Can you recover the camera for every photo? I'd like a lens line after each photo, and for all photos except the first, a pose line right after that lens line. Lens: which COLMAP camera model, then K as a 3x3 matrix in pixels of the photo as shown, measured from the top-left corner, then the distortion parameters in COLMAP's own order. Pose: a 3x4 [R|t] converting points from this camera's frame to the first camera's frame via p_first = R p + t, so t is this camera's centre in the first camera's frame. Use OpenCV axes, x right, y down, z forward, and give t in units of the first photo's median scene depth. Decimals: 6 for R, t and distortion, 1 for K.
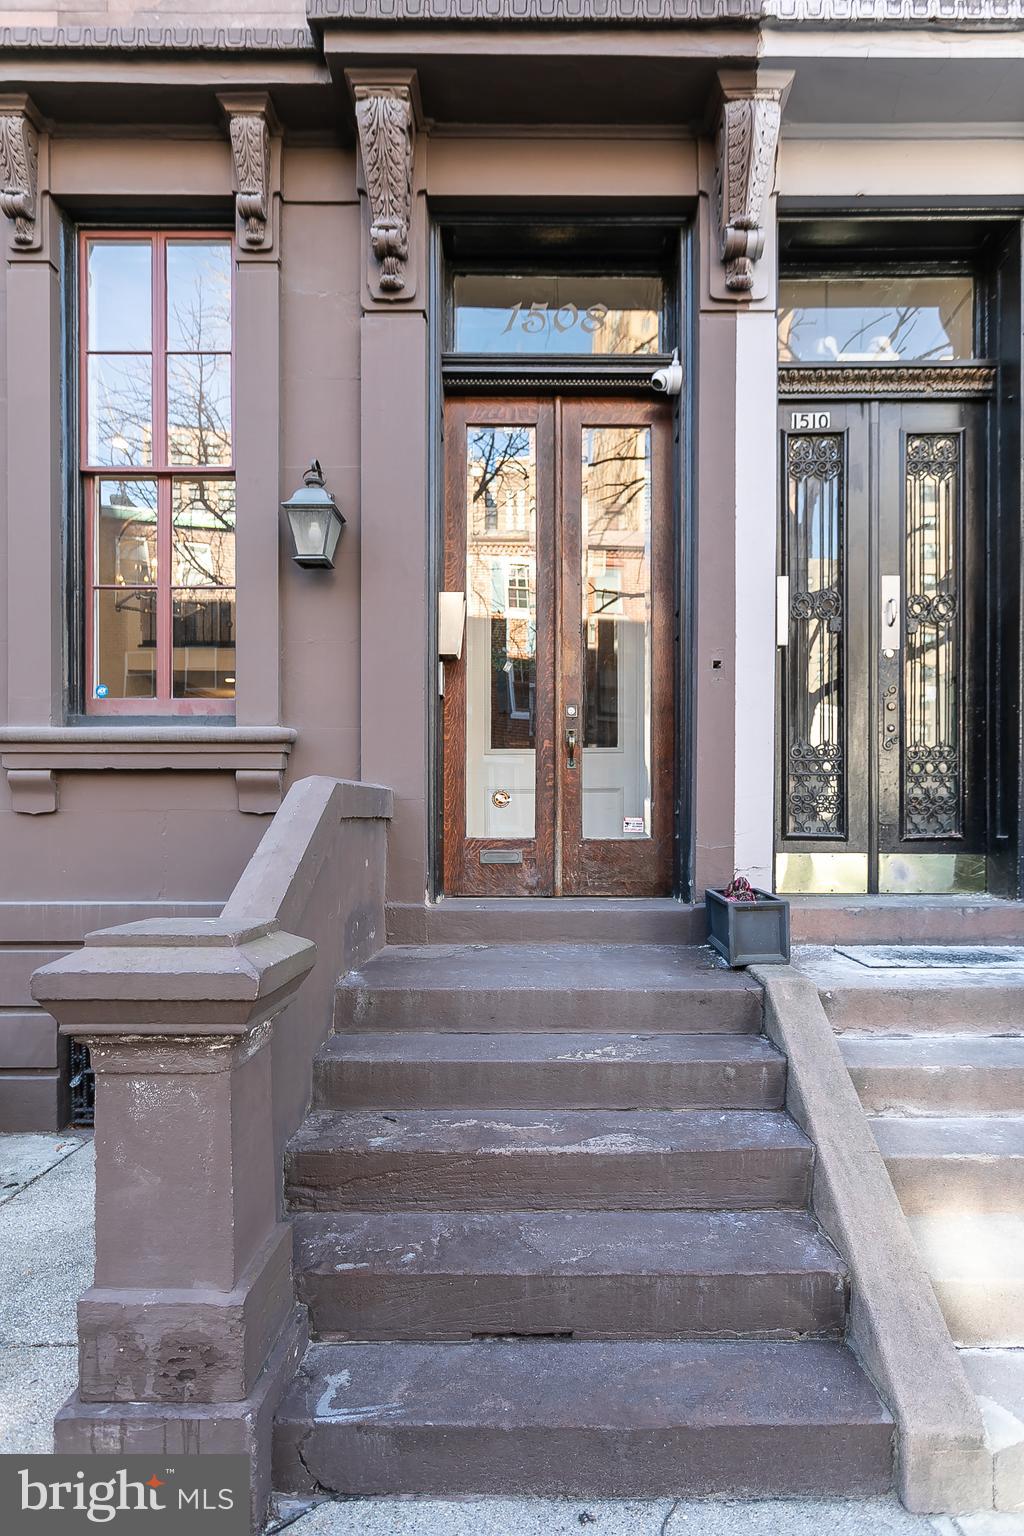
lens RADIAL K [[868.0, 0, 448.4], [0, 868.0, 837.0], [0, 0, 1]] dist [-0.000218, 0.001176]
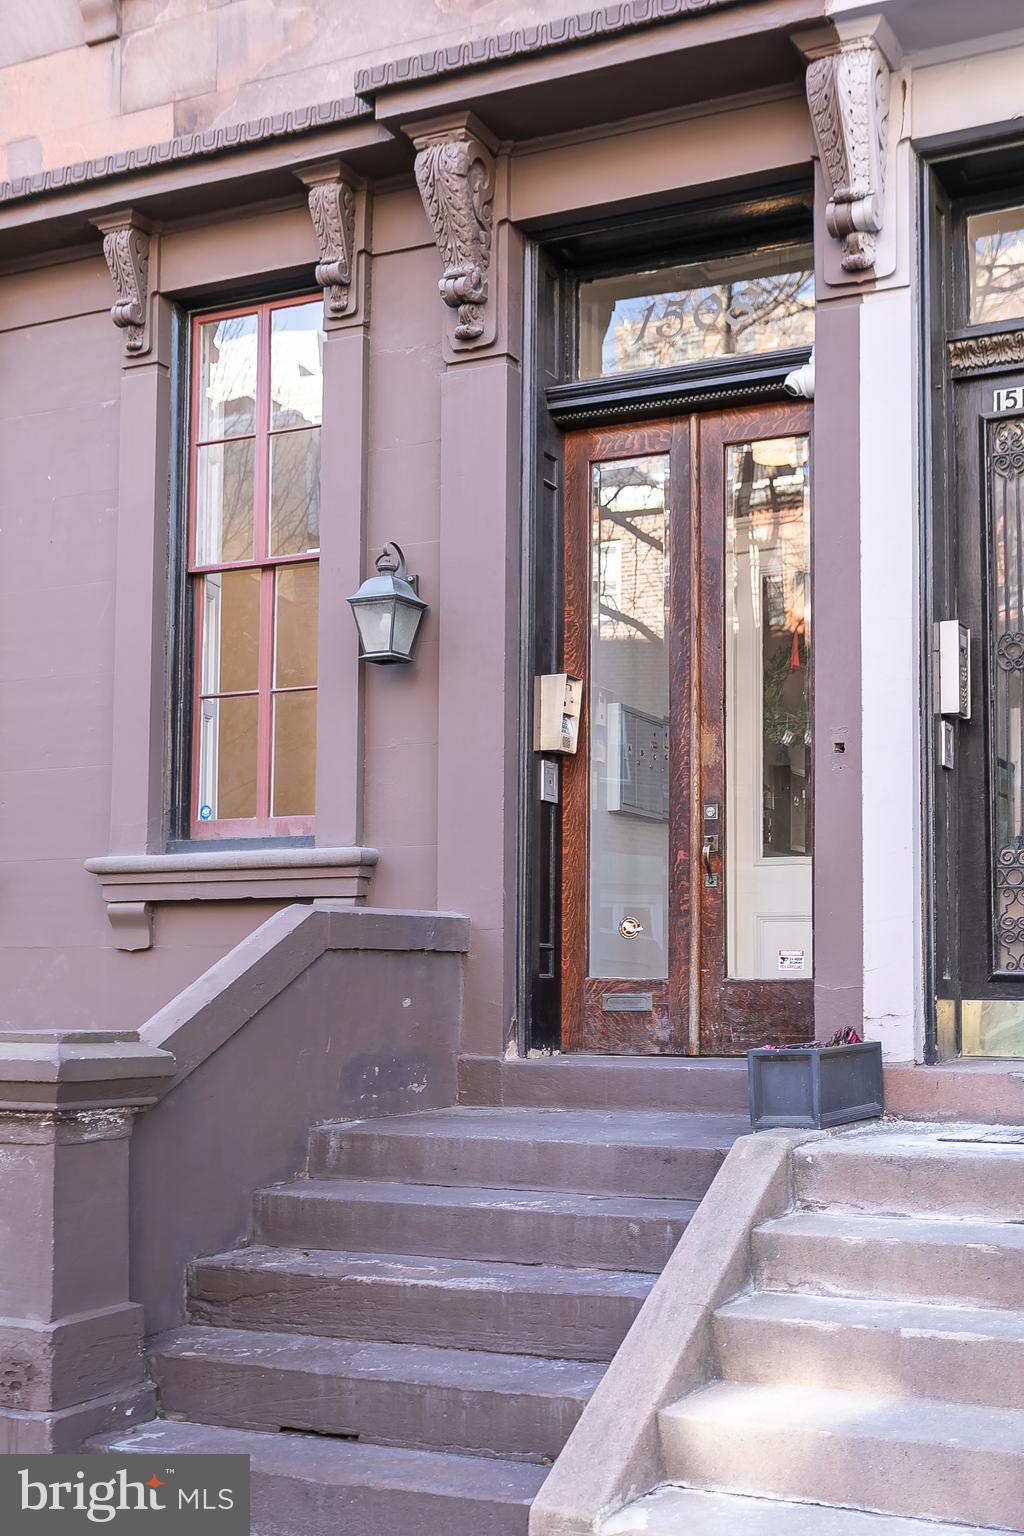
lens RADIAL K [[1768.9, 0, 512.6], [0, 1768.9, 864.2], [0, 0, 1]] dist [0.014625, -0.009163]
pose [[0.894250, -0.028598, -0.446652, 0.743723], [-0.010949, 0.996260, -0.085709, 0.039710], [0.447433, 0.081536, 0.890593, -0.504526]]
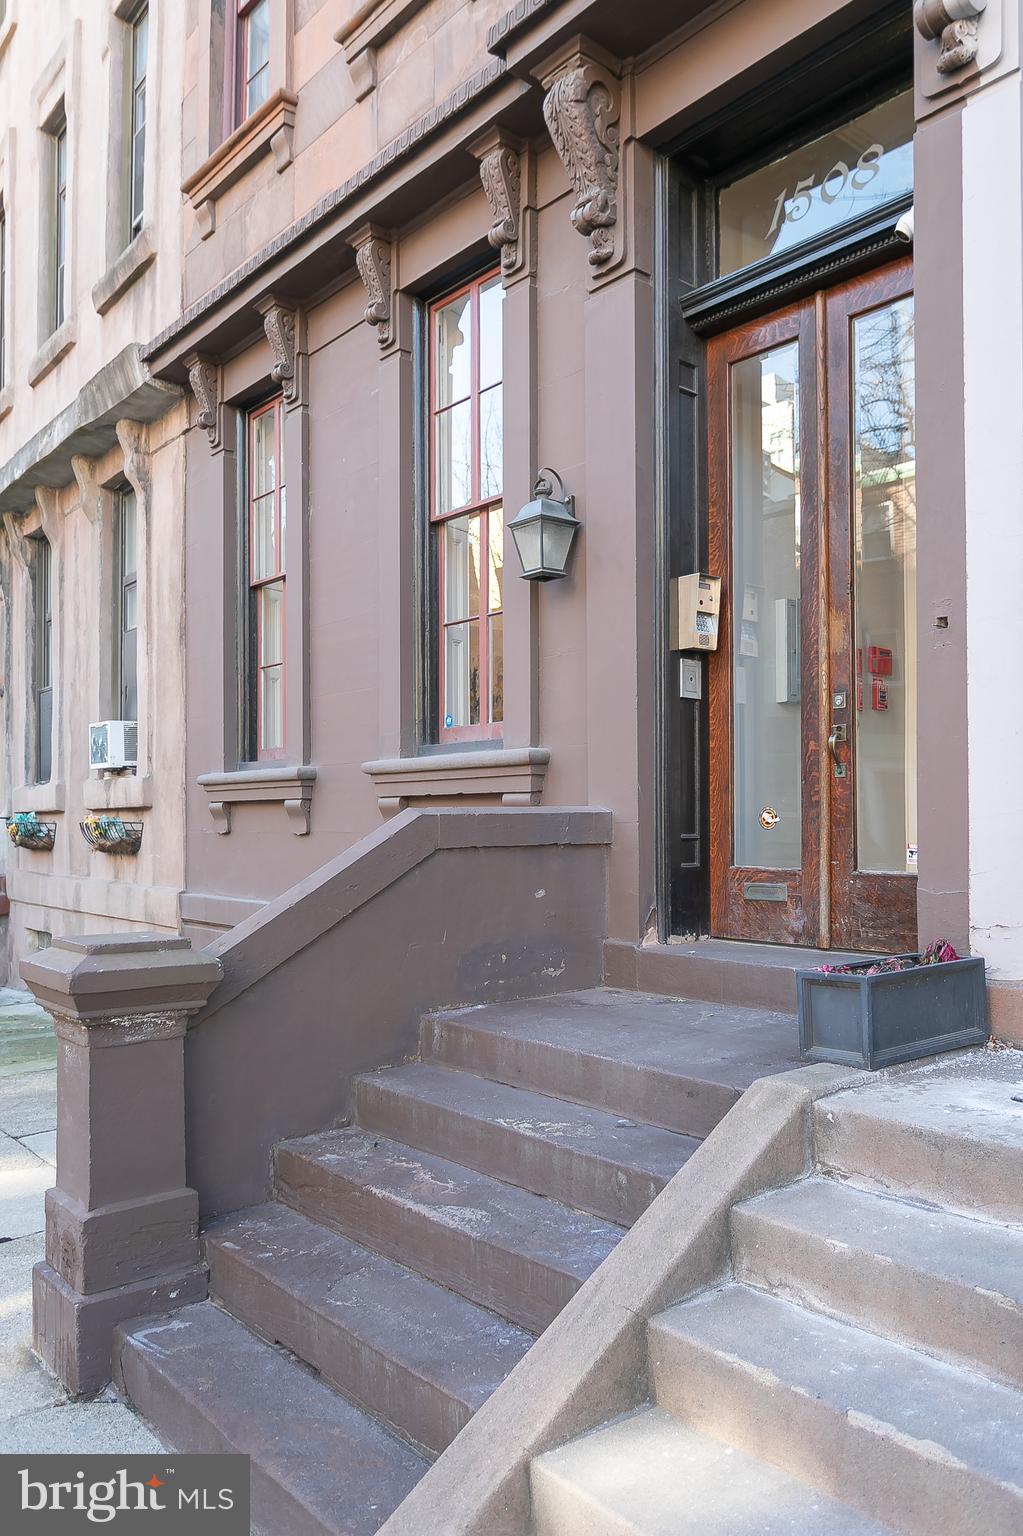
lens RADIAL K [[1119.4, 0, 511.0], [0, 1119.4, 799.2], [0, 0, 1]] dist [-0.001606, 0.004163]
pose [[0.650141, -0.019911, -0.759553, 0.751291], [-0.003790, 0.999559, -0.029446, -0.033648], [0.759804, 0.022023, 0.649779, 0.178501]]
